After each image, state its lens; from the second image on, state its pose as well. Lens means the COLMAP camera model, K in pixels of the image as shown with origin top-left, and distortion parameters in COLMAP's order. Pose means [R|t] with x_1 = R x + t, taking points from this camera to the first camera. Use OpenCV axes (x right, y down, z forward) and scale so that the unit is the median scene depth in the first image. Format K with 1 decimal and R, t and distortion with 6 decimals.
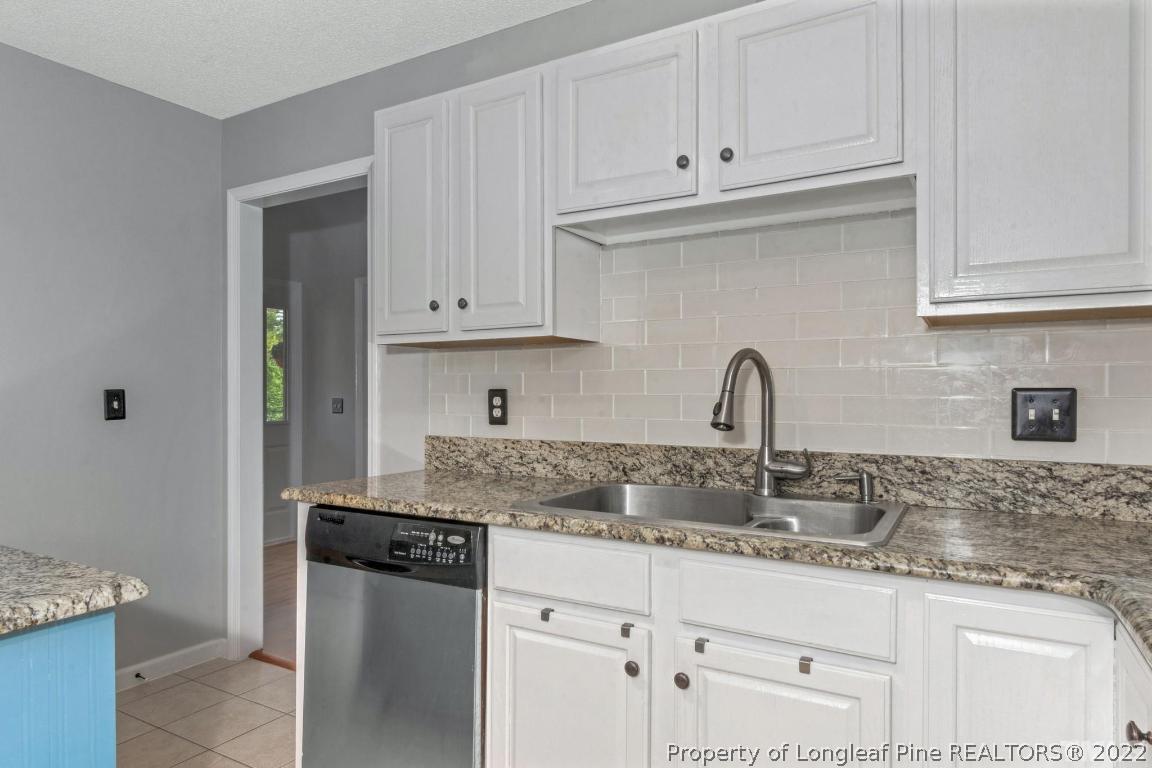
lens RADIAL K [[706.1, 0, 573.2], [0, 706.1, 390.6], [0, 0, 1]] dist [0.002486, -0.000943]
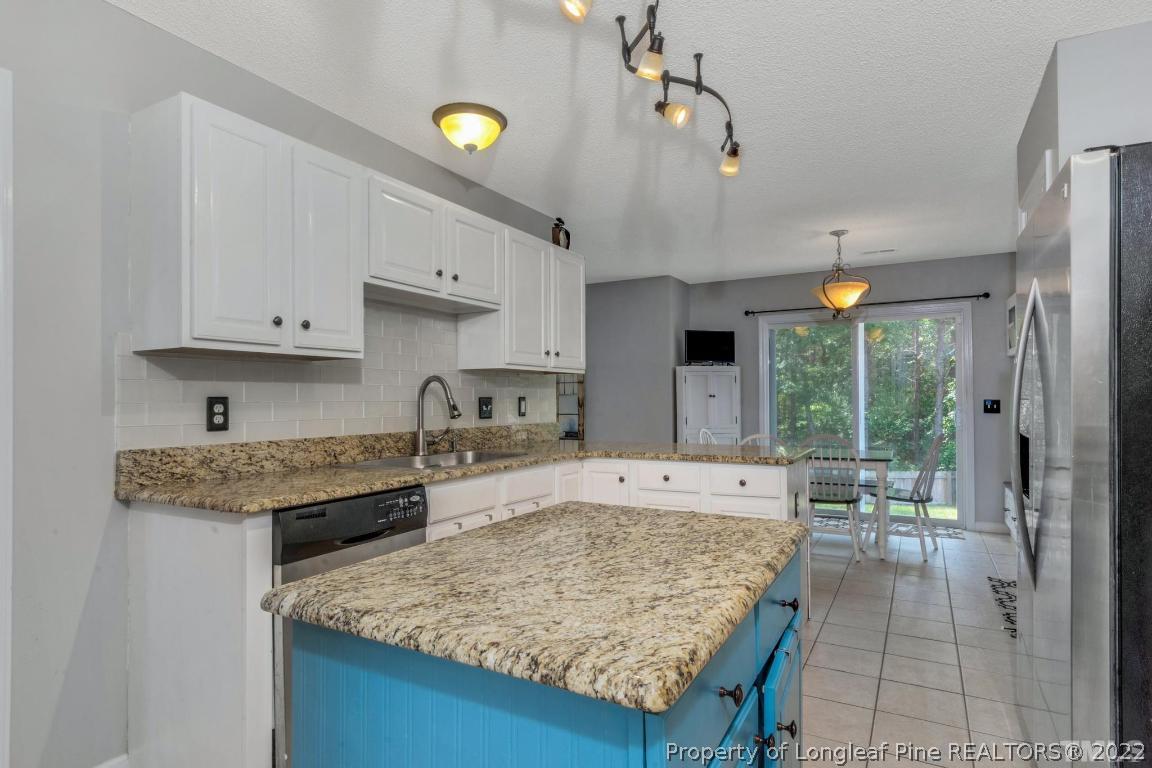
lens RADIAL K [[619.9, 0, 587.9], [0, 619.9, 386.8], [0, 0, 1]] dist [0.026808, -0.000392]
pose [[-0.031531, 0.021673, 0.999268, -1.313709], [0.003889, 0.999760, -0.021561, 0.006121], [-0.999495, 0.003206, -0.031608, 0.600663]]
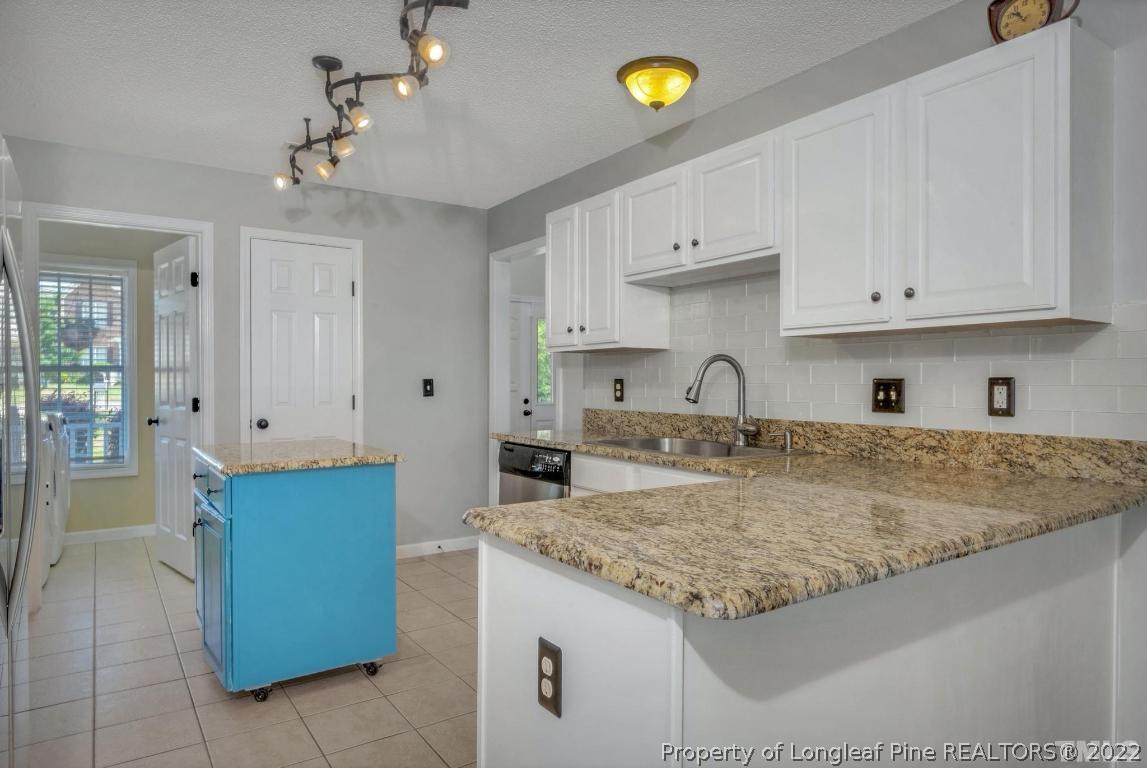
lens RADIAL K [[703.0, 0, 578.8], [0, 703.0, 384.3], [0, 0, 1]] dist [0.002486, -0.000943]
pose [[0.907372, 0.005511, -0.420292, 0.592906], [-0.003887, 0.999981, 0.004721, 0.003181], [0.420311, -0.002650, 0.907376, -0.587314]]
